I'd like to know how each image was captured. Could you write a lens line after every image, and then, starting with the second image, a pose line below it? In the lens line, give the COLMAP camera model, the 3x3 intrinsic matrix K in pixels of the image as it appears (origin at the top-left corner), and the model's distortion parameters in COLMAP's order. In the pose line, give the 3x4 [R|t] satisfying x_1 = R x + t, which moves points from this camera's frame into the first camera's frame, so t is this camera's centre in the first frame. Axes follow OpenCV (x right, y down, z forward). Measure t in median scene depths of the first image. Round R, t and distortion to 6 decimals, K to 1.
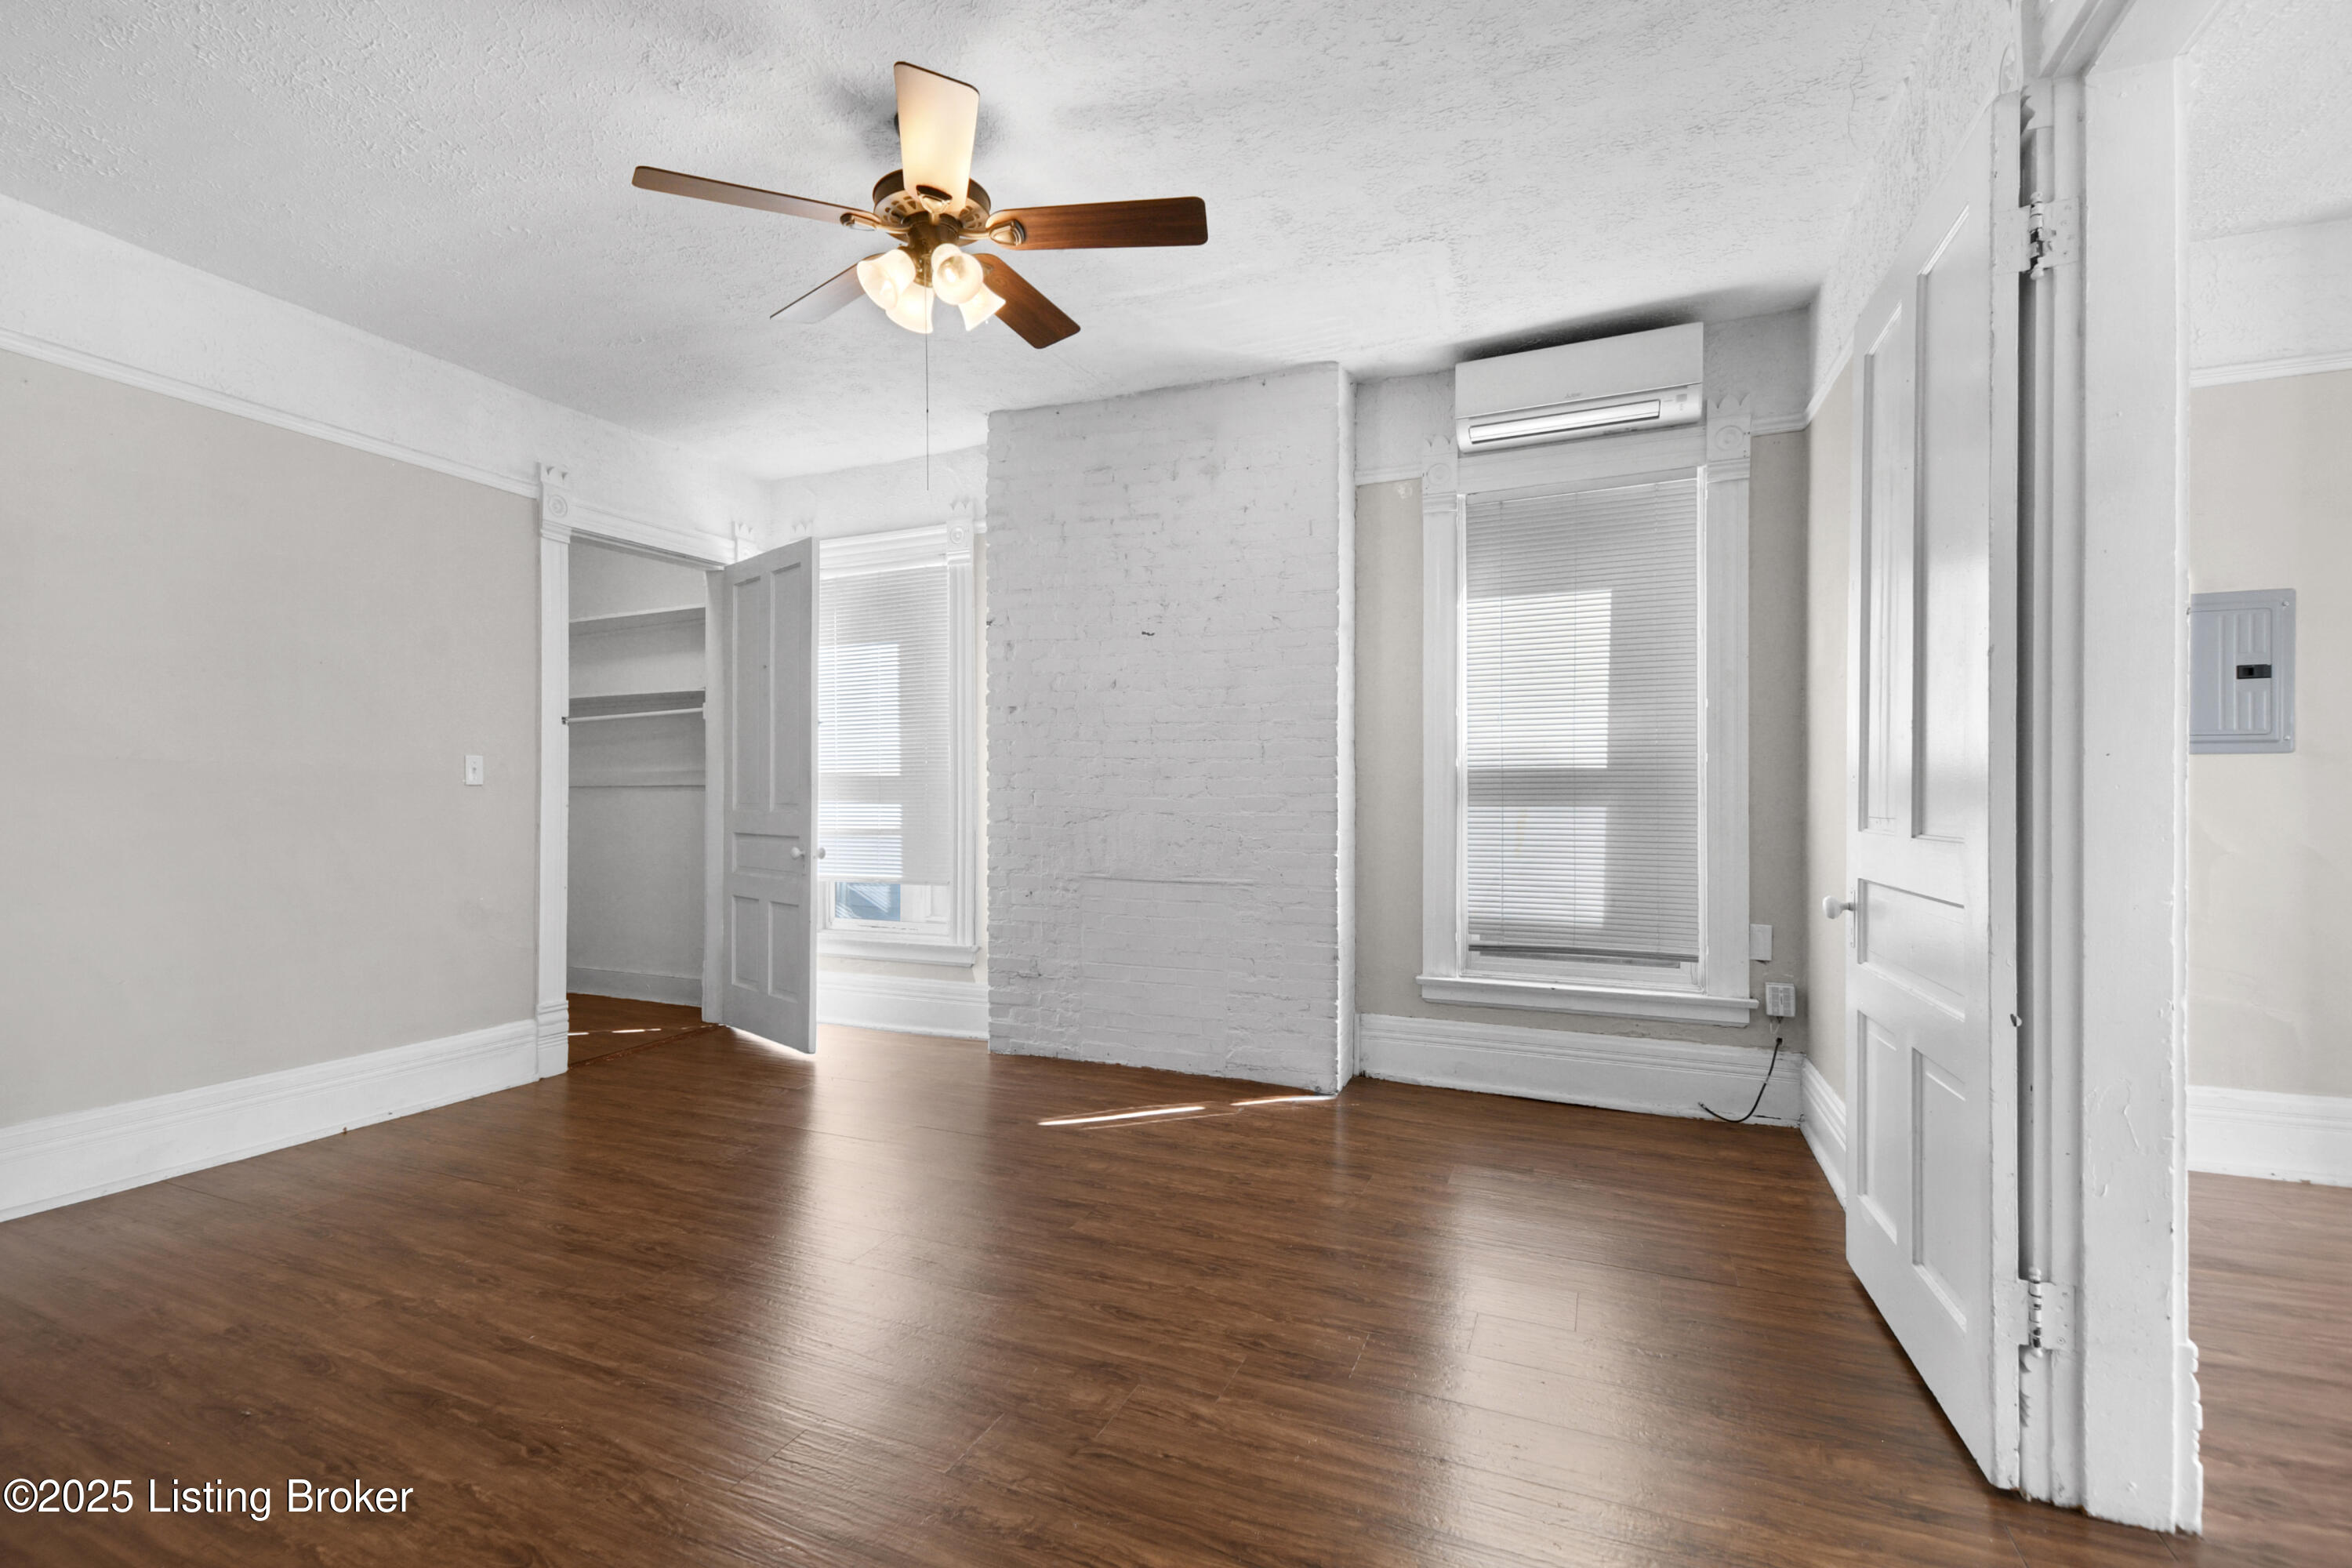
lens RADIAL K [[1060.6, 0, 1175.2], [0, 1060.6, 784.2], [0, 0, 1]] dist [0.002848, -0.000477]
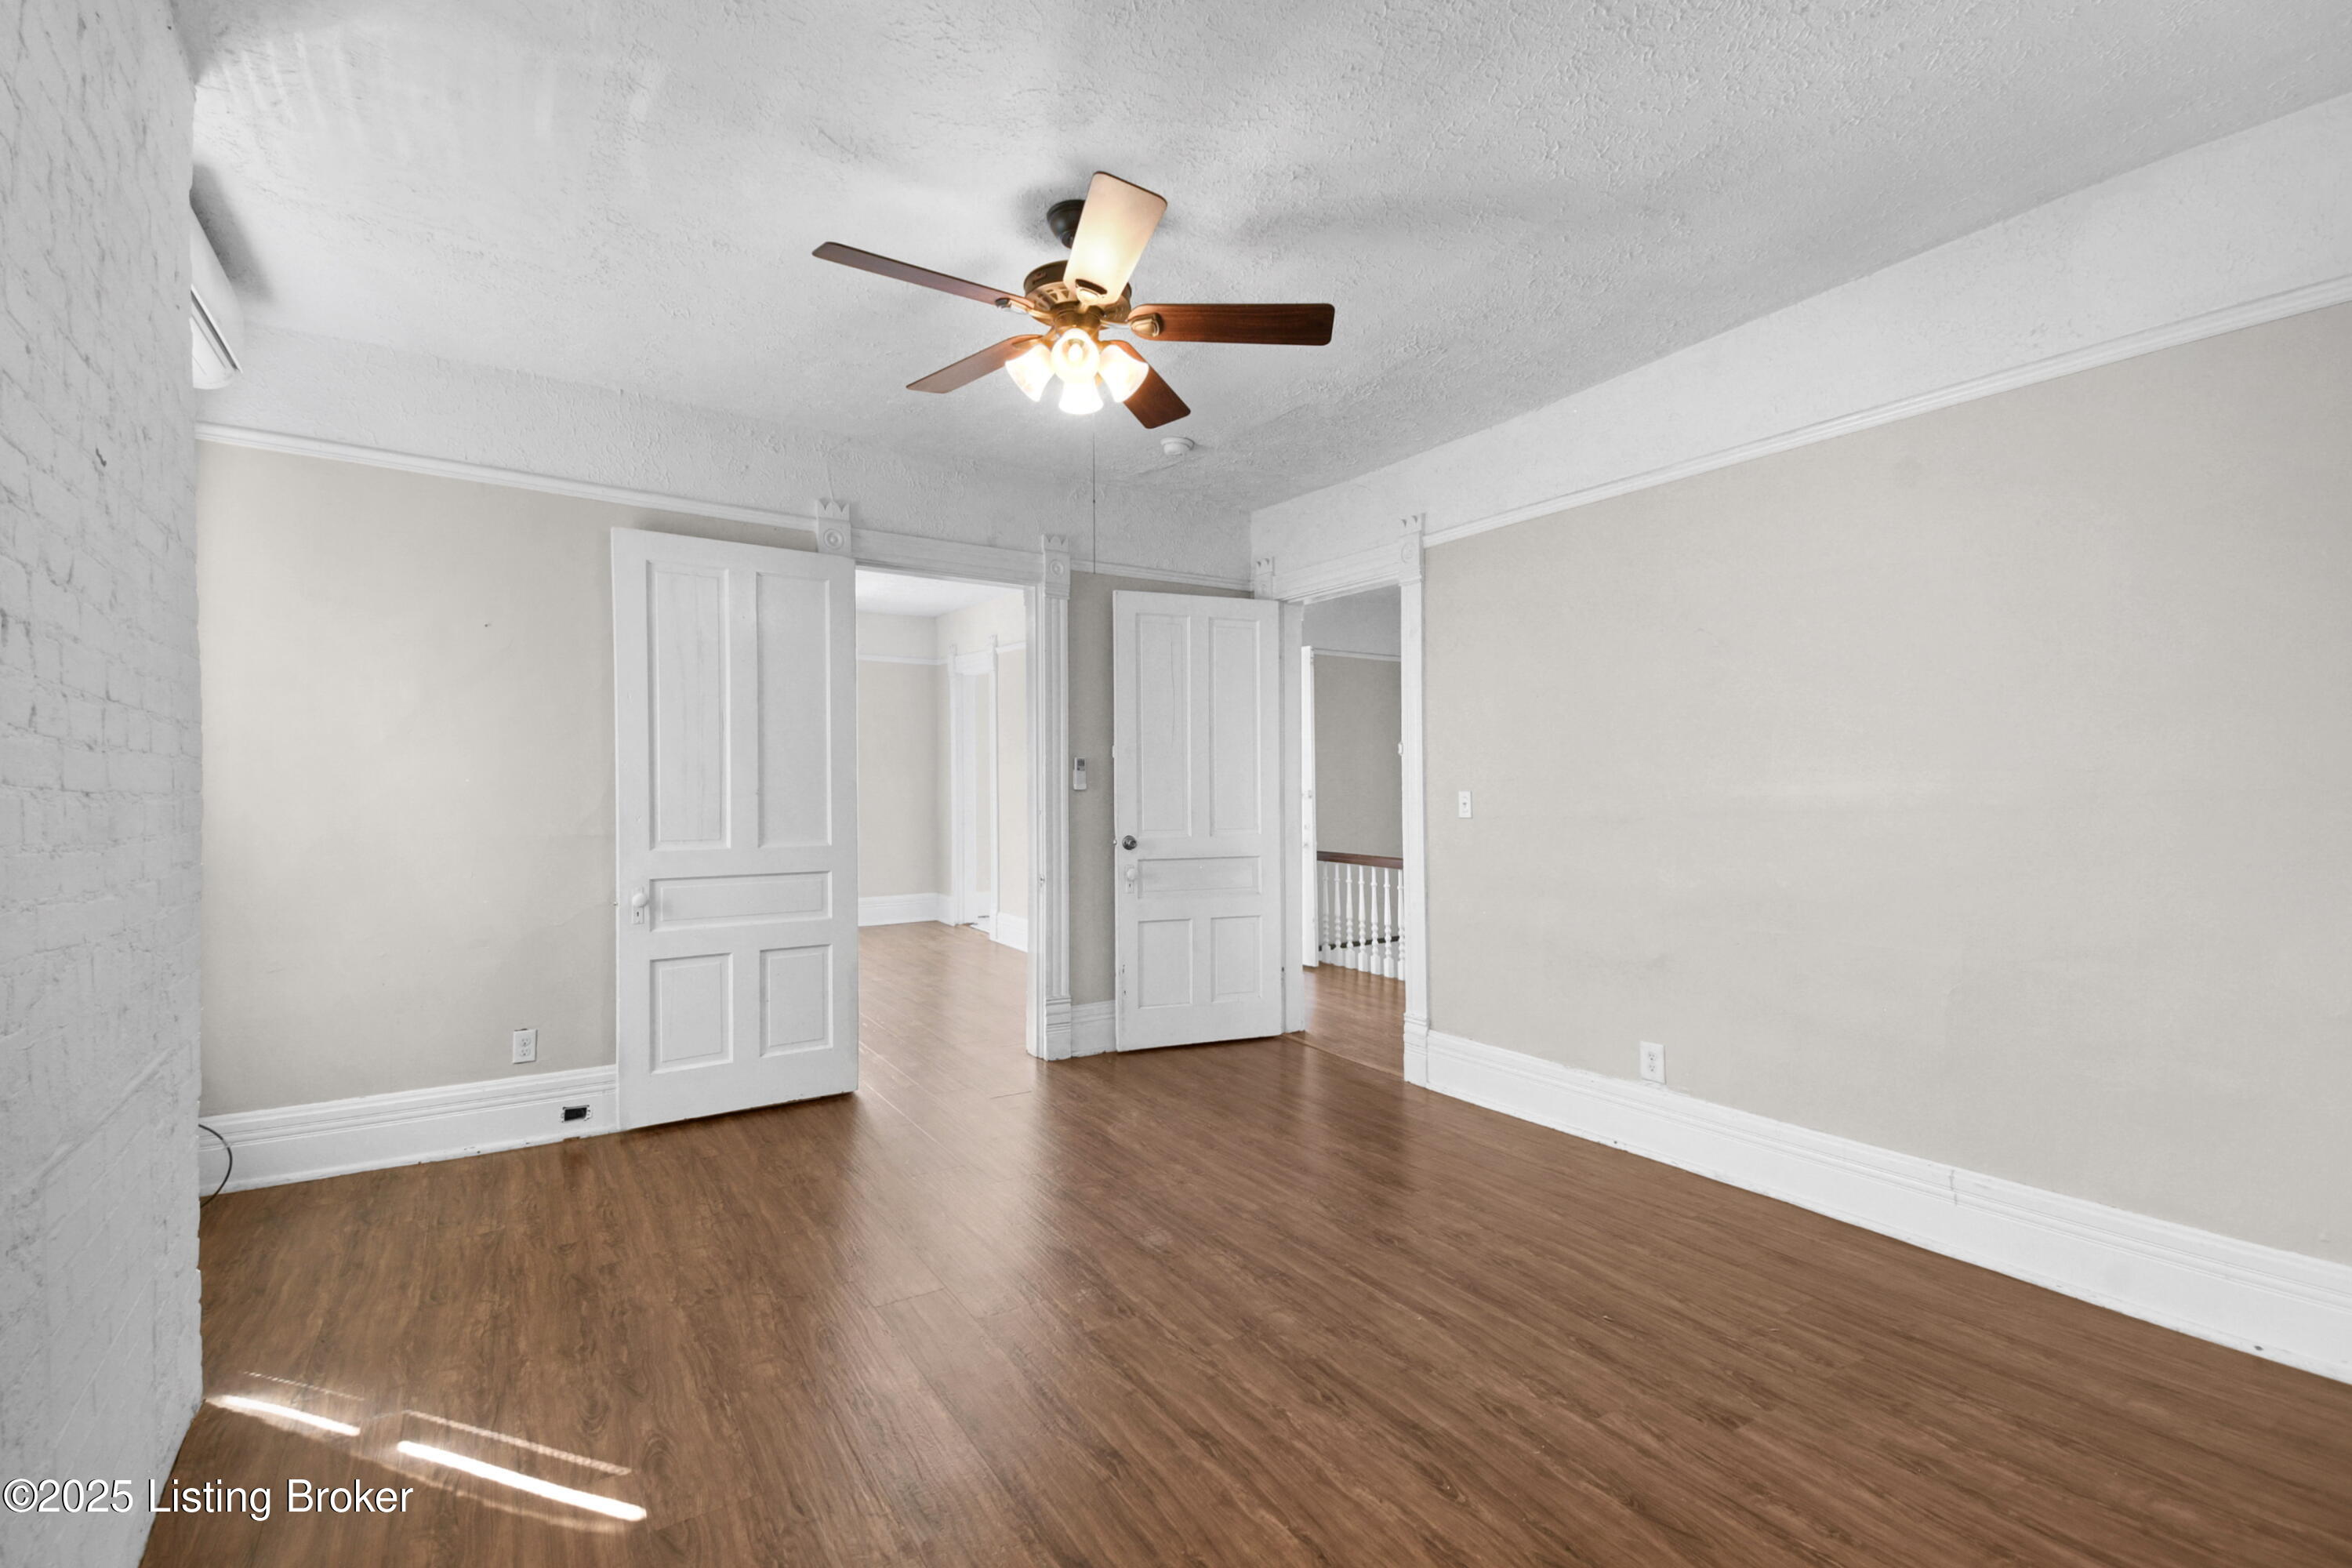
lens RADIAL K [[1060.6, 0, 1179.6], [0, 1060.6, 795.2], [0, 0, 1]] dist [0.002848, -0.000477]
pose [[-0.830695, -0.001962, 0.556724, -0.874478], [-0.004481, 0.999985, -0.003162, -0.035021], [-0.556709, -0.005121, -0.830692, 1.788456]]
